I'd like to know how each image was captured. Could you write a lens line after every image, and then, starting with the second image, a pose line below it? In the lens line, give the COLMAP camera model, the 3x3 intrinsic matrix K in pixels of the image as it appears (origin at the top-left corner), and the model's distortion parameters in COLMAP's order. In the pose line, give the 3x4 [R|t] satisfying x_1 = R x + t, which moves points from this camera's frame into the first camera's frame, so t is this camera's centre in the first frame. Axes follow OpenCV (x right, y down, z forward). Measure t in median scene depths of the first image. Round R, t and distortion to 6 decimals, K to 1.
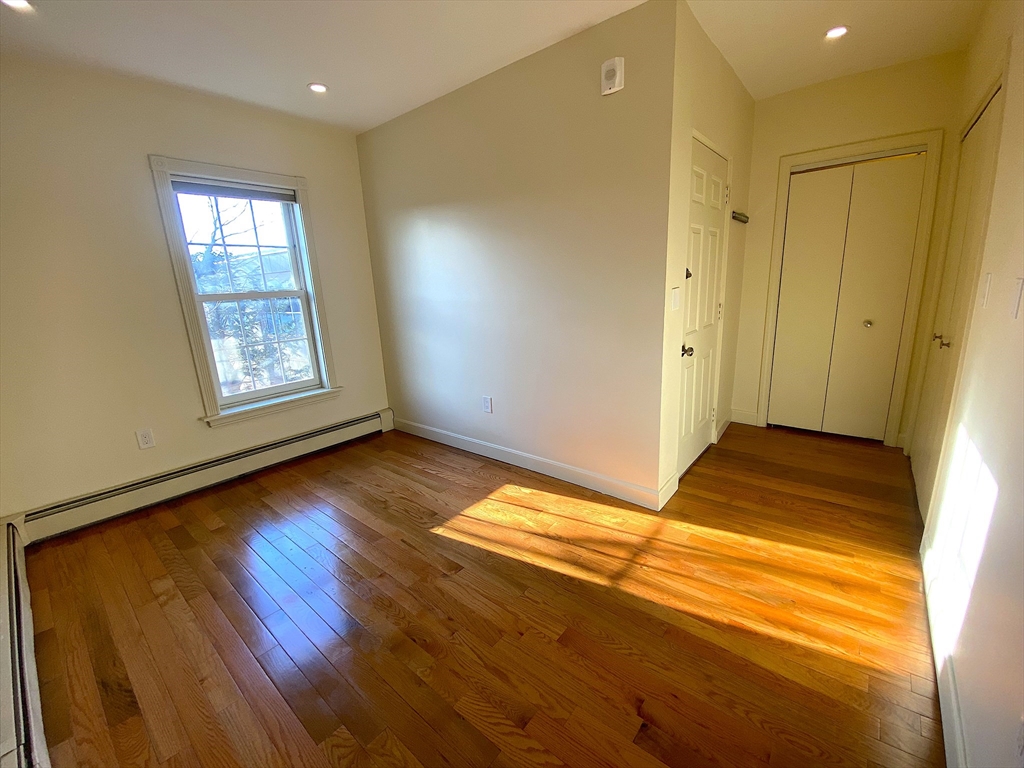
lens RADIAL K [[412.9, 0, 512.0], [0, 412.9, 384.0], [0, 0, 1]] dist [0.031694, -0.024756]
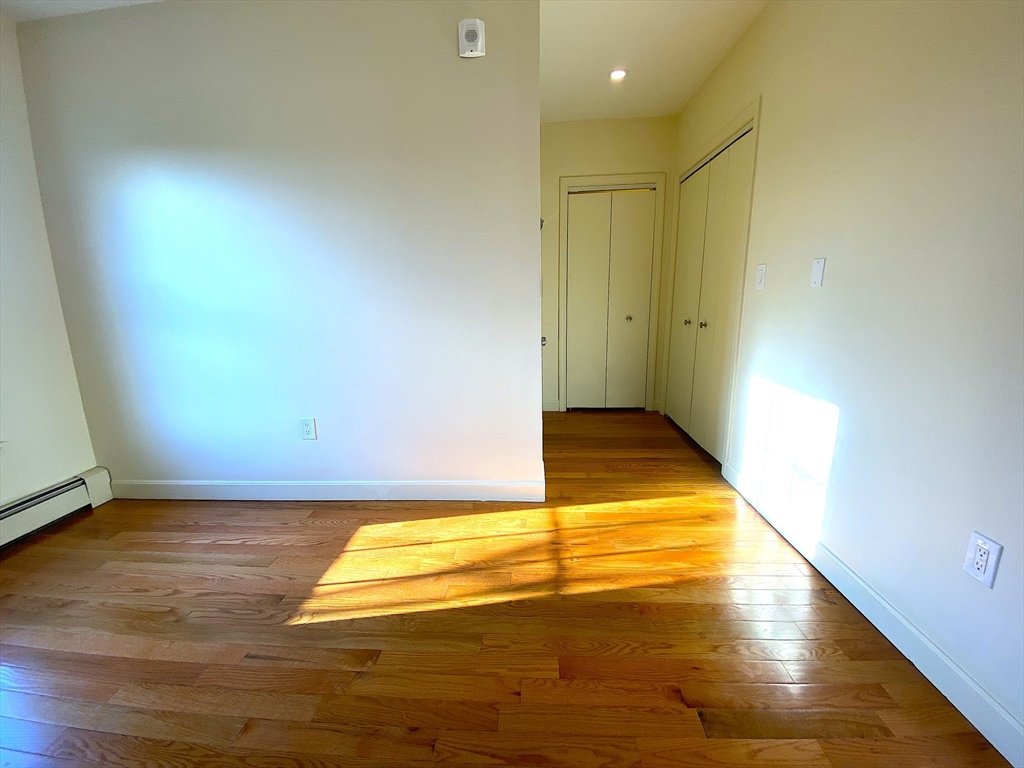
lens RADIAL K [[414.4, 0, 514.9], [0, 414.4, 383.8], [0, 0, 1]] dist [0.029808, -0.024137]
pose [[0.806945, -0.096899, 0.582623, -0.247915], [0.122317, 0.992482, -0.004348, 0.023485], [-0.577822, 0.074773, 0.812731, 0.220001]]
